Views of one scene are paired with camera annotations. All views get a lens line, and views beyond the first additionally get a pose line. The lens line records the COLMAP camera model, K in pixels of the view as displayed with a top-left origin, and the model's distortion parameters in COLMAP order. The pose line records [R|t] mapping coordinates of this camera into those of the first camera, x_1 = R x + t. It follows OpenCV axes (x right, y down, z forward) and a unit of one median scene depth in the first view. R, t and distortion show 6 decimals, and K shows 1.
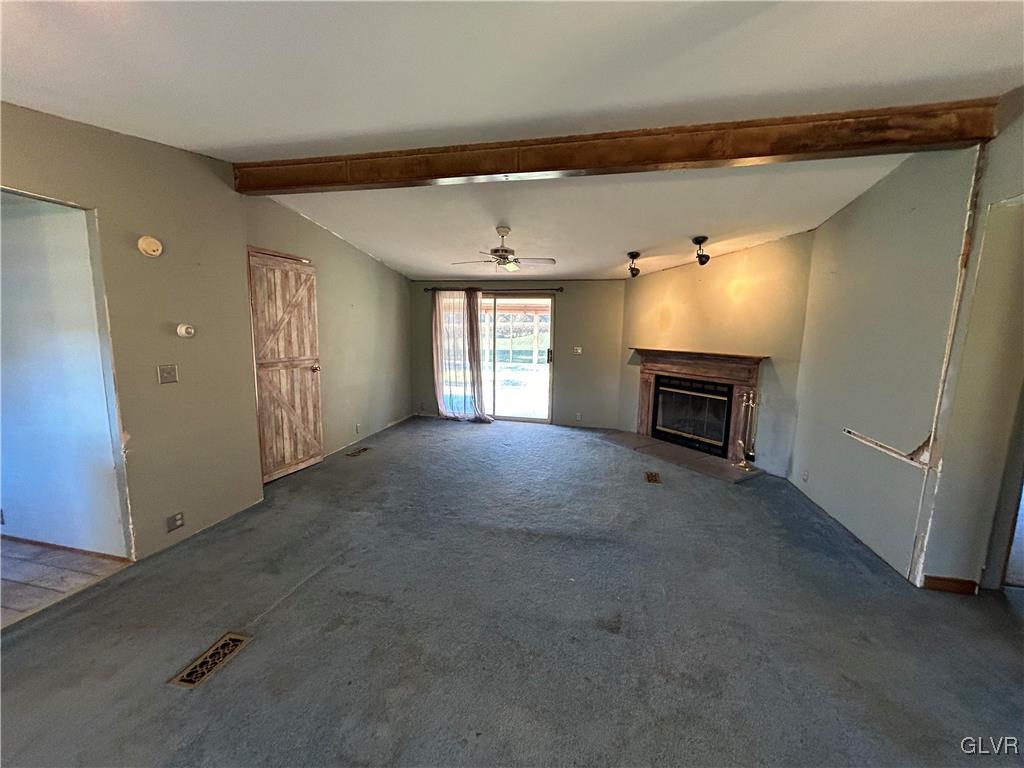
lens RADIAL K [[409.3, 0, 512.3], [0, 409.3, 385.1], [0, 0, 1]] dist [-0.002534, -0.000762]
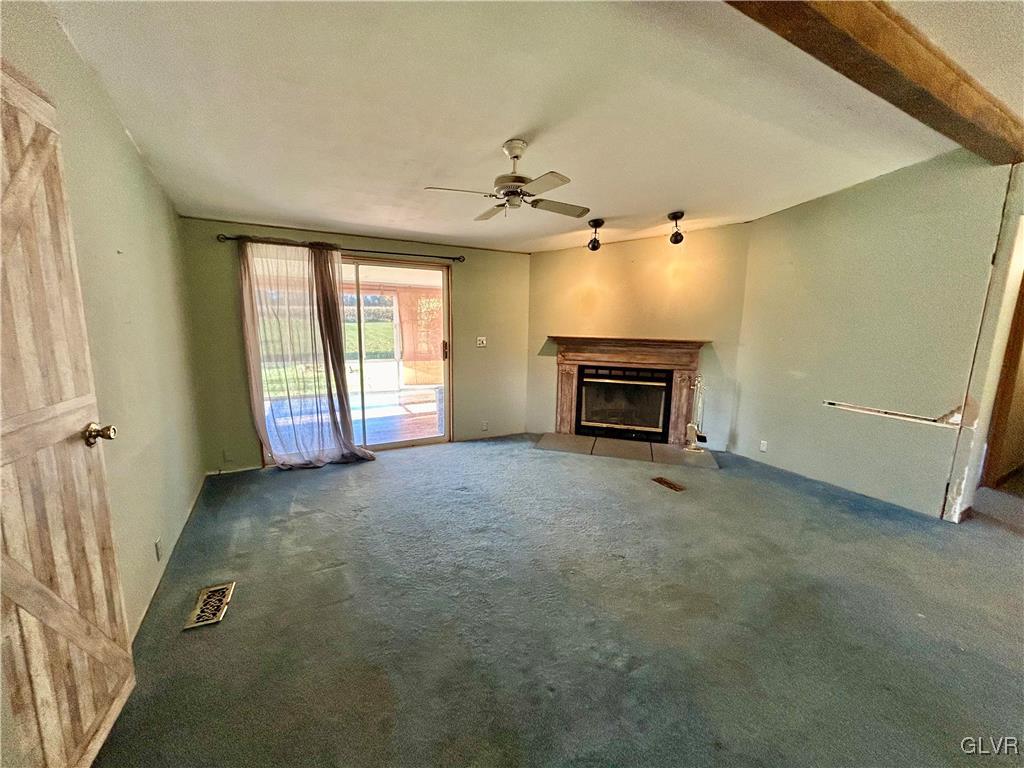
lens RADIAL K [[409.3, 0, 511.8], [0, 409.3, 384.3], [0, 0, 1]] dist [-0.002534, -0.000762]
pose [[0.748817, -0.110866, 0.653439, -0.384131], [0.088843, 0.993803, 0.066804, -0.062795], [-0.656796, 0.008029, 0.754026, 0.470894]]
